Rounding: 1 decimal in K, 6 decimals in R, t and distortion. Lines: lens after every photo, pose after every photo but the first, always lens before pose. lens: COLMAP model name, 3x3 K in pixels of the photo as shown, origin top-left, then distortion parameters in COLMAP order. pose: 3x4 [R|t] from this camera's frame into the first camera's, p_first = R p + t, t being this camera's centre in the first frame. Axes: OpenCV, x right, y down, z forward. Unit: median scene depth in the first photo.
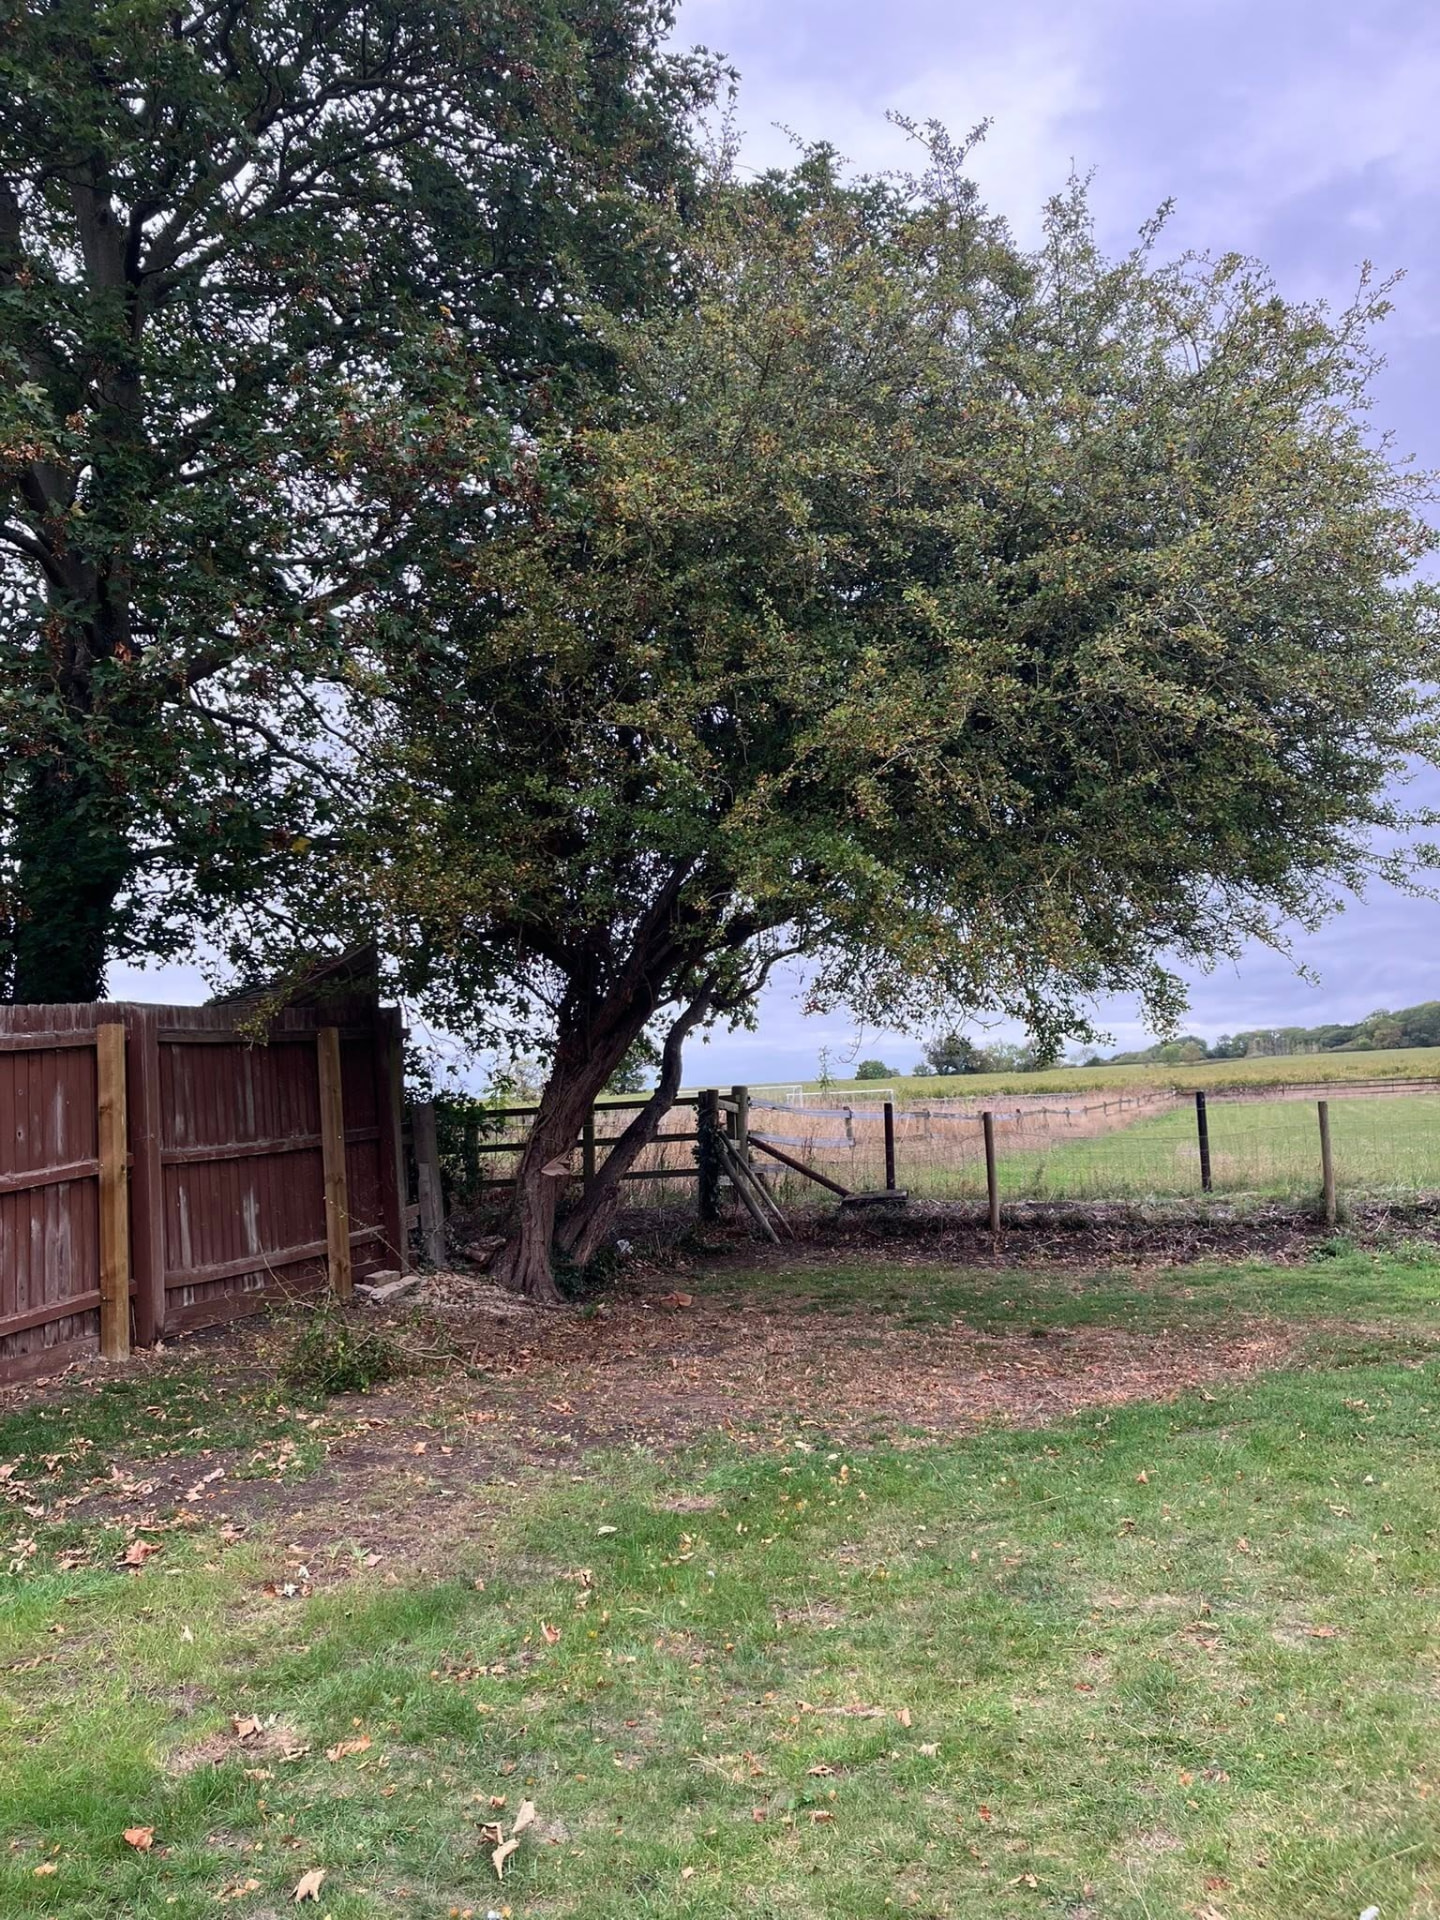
lens RADIAL K [[1588.0, 0, 720.0], [0, 1588.0, 960.0], [0, 0, 1]] dist [0.053449, -0.163128]
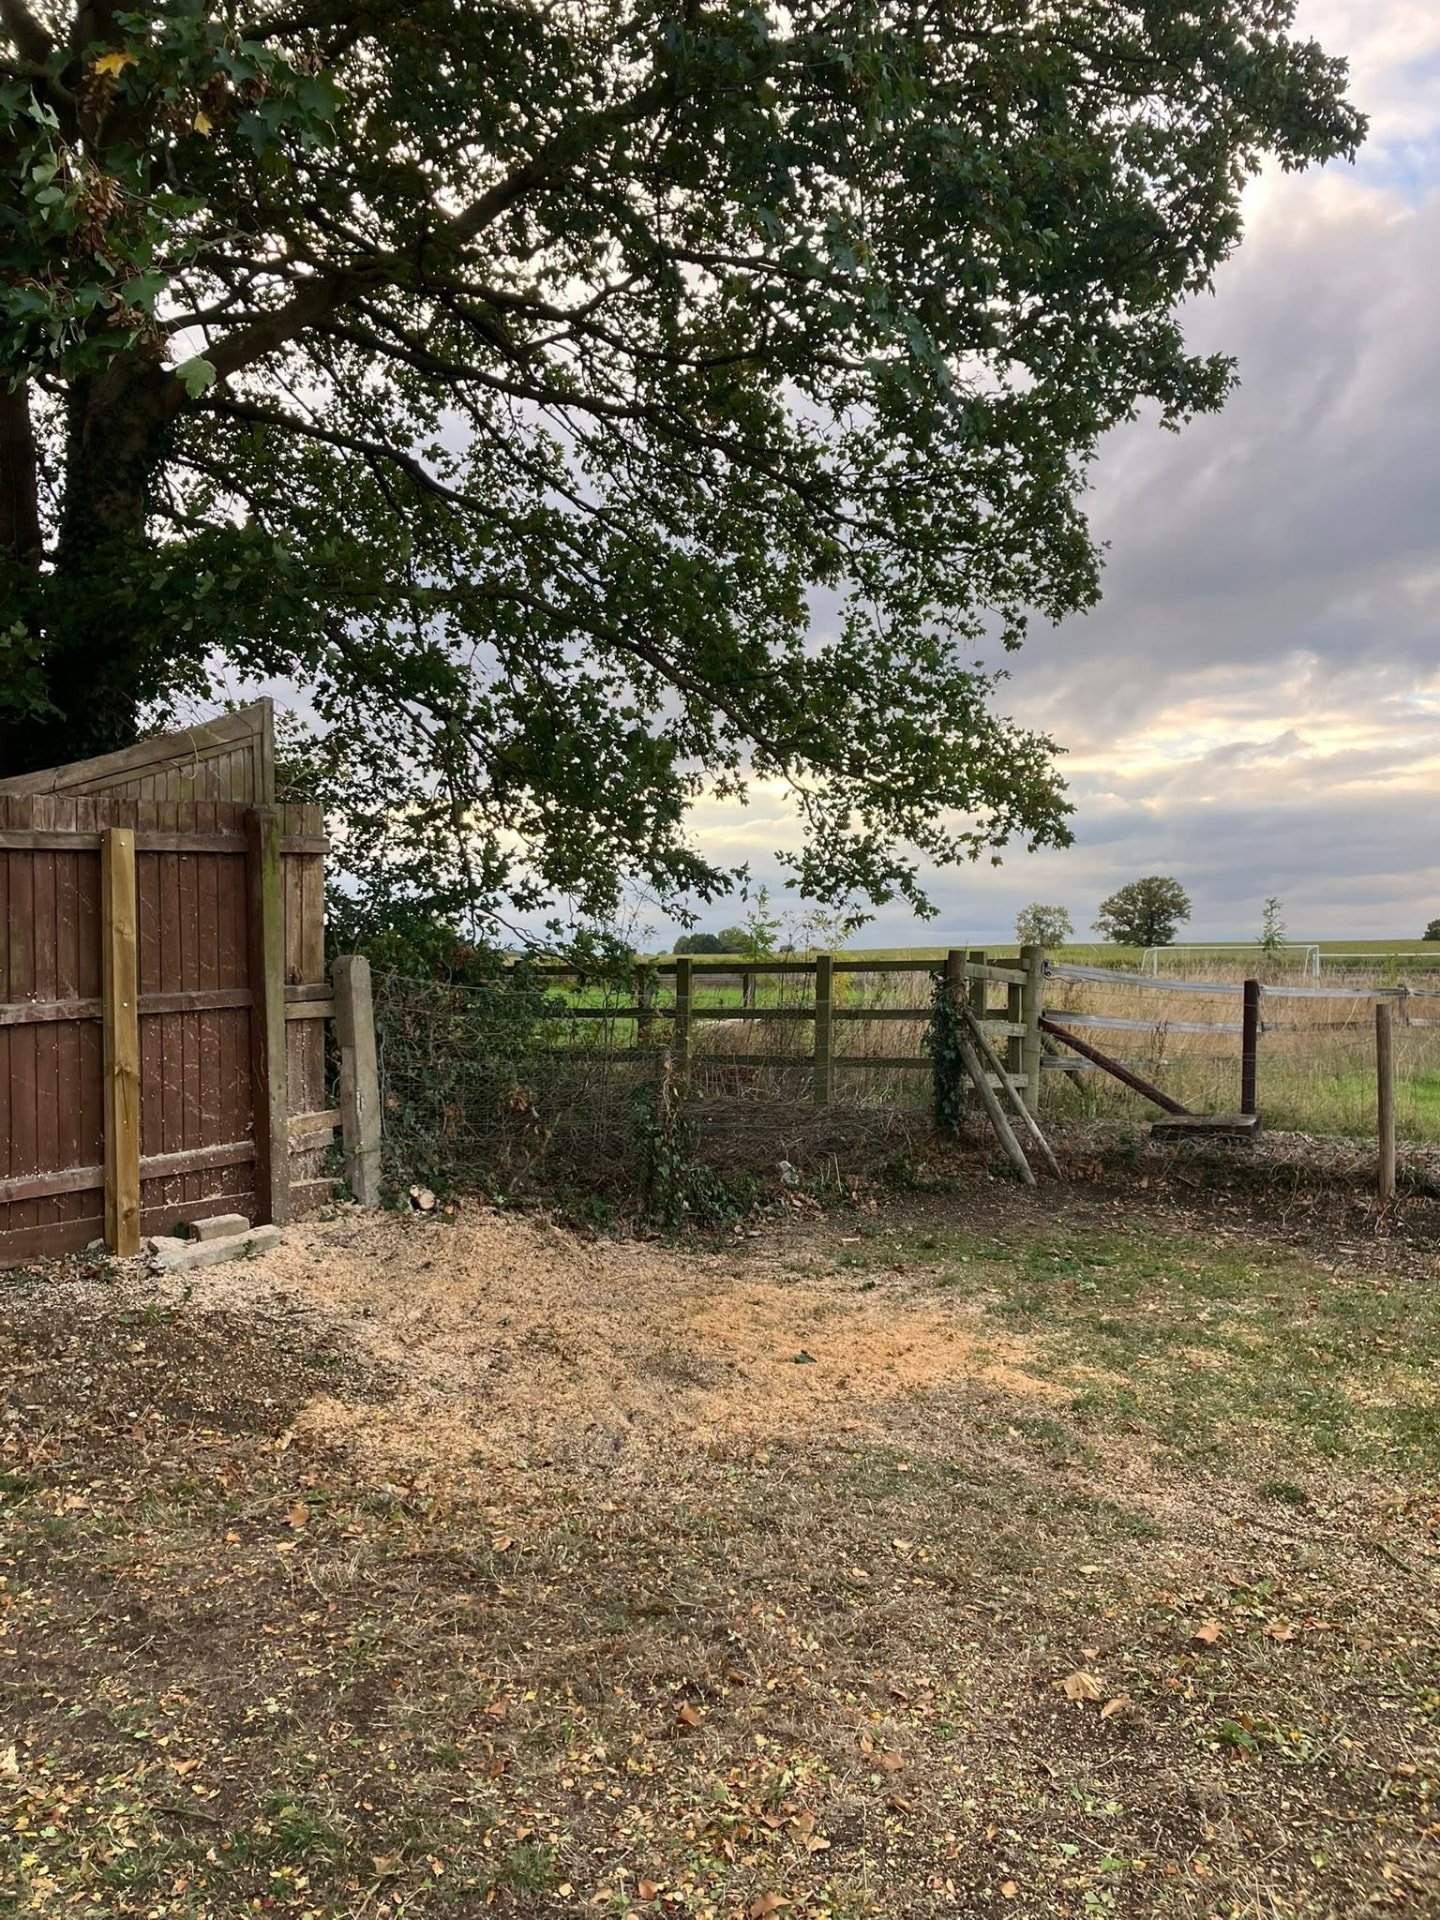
lens RADIAL K [[1588.0, 0, 720.0], [0, 1588.0, 960.0], [0, 0, 1]] dist [0.053449, -0.163128]
pose [[0.940975, 0.040016, -0.336103, 0.131252], [-0.007392, 0.995180, 0.097790, 0.020752], [0.338396, -0.089534, 0.936735, 0.336613]]
